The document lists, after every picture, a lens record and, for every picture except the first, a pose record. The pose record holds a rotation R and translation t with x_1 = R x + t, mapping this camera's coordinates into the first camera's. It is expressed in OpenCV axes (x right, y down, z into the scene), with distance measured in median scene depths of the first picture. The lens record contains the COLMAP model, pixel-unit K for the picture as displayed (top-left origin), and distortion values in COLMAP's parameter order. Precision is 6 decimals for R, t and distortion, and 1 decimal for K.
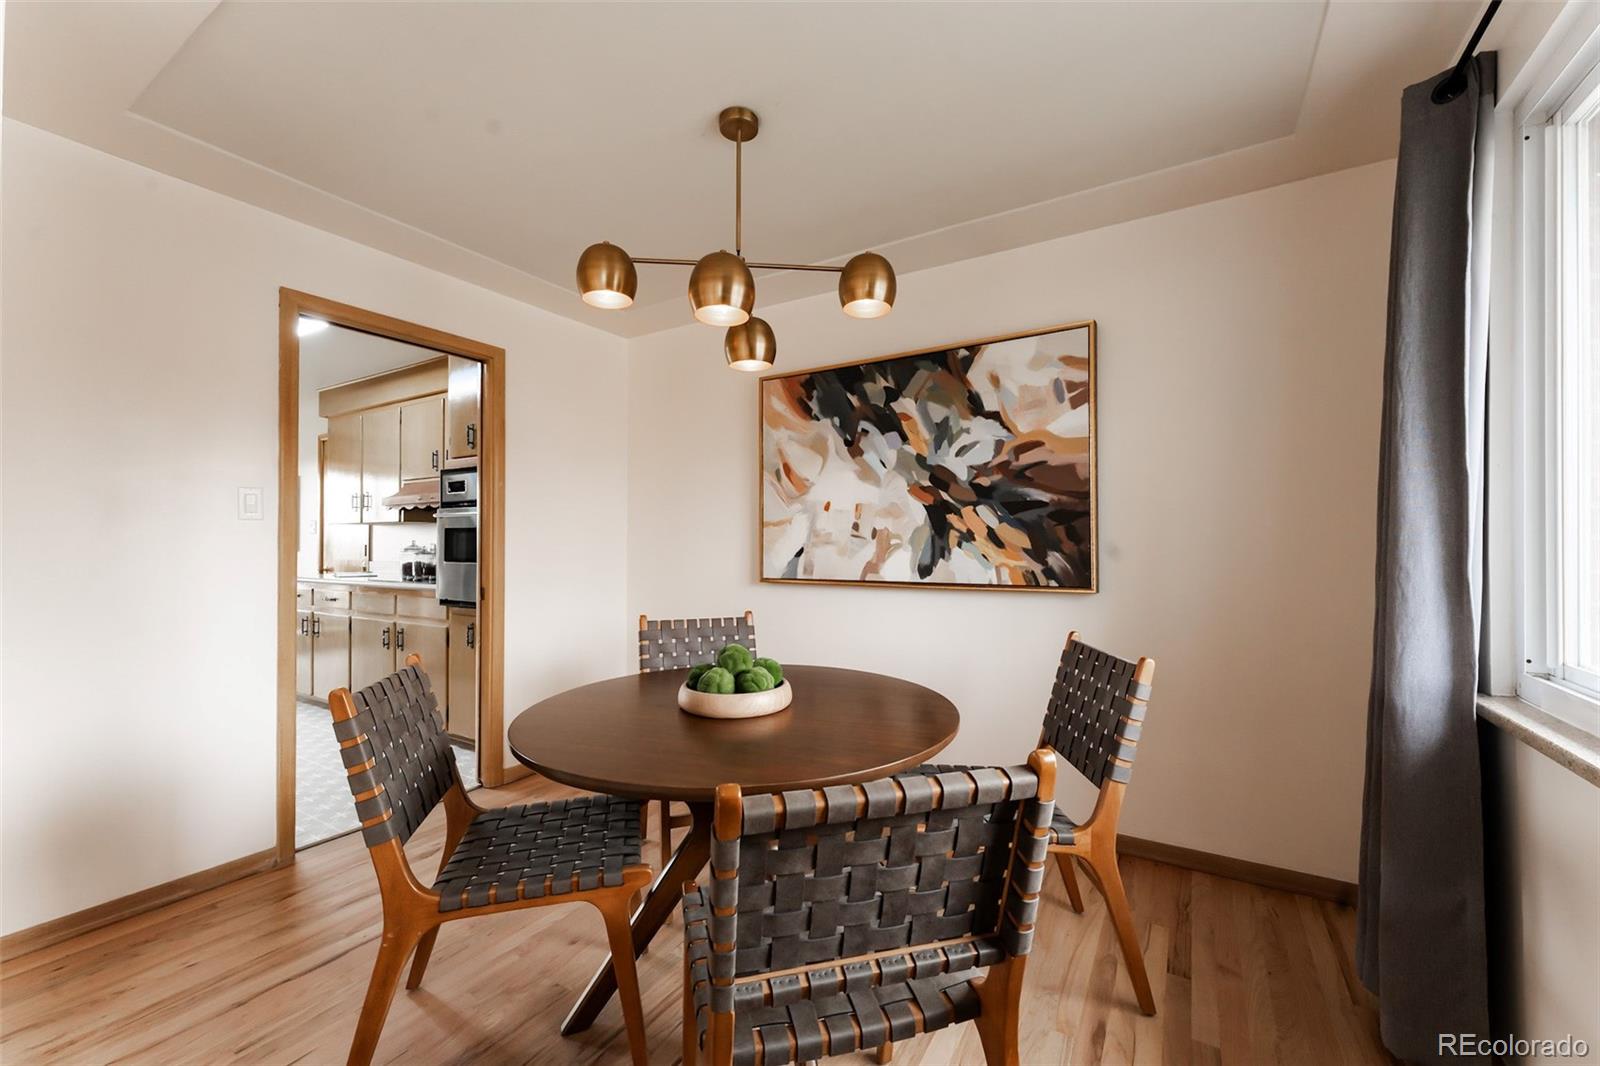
lens RADIAL K [[660.0, 0, 777.2], [0, 660.0, 536.6], [0, 0, 1]] dist [0.001304, 0.000183]
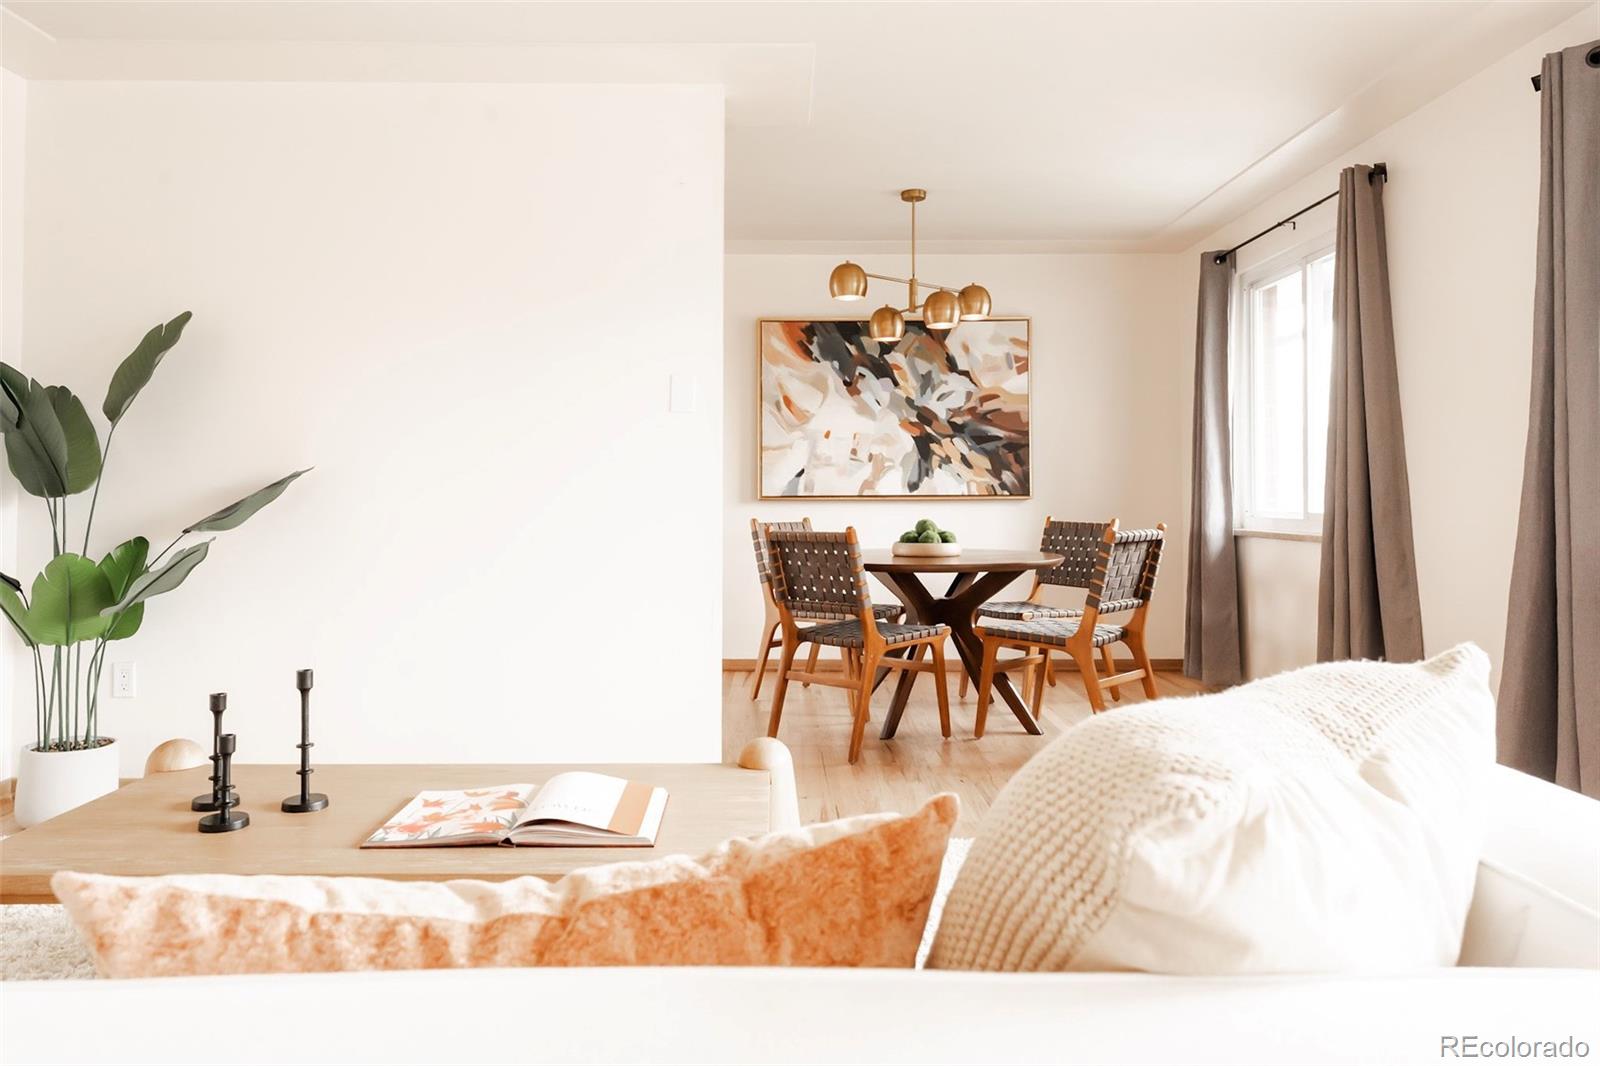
lens RADIAL K [[1059.0, 0, 803.2], [0, 1059.0, 445.1], [0, 0, 1]] dist [-0.003778, -0.000339]
pose [[0.853509, 0.026463, 0.520406, -1.067950], [-0.007245, 0.999216, -0.038928, 0.053894], [-0.521028, 0.029456, 0.853031, -0.686577]]
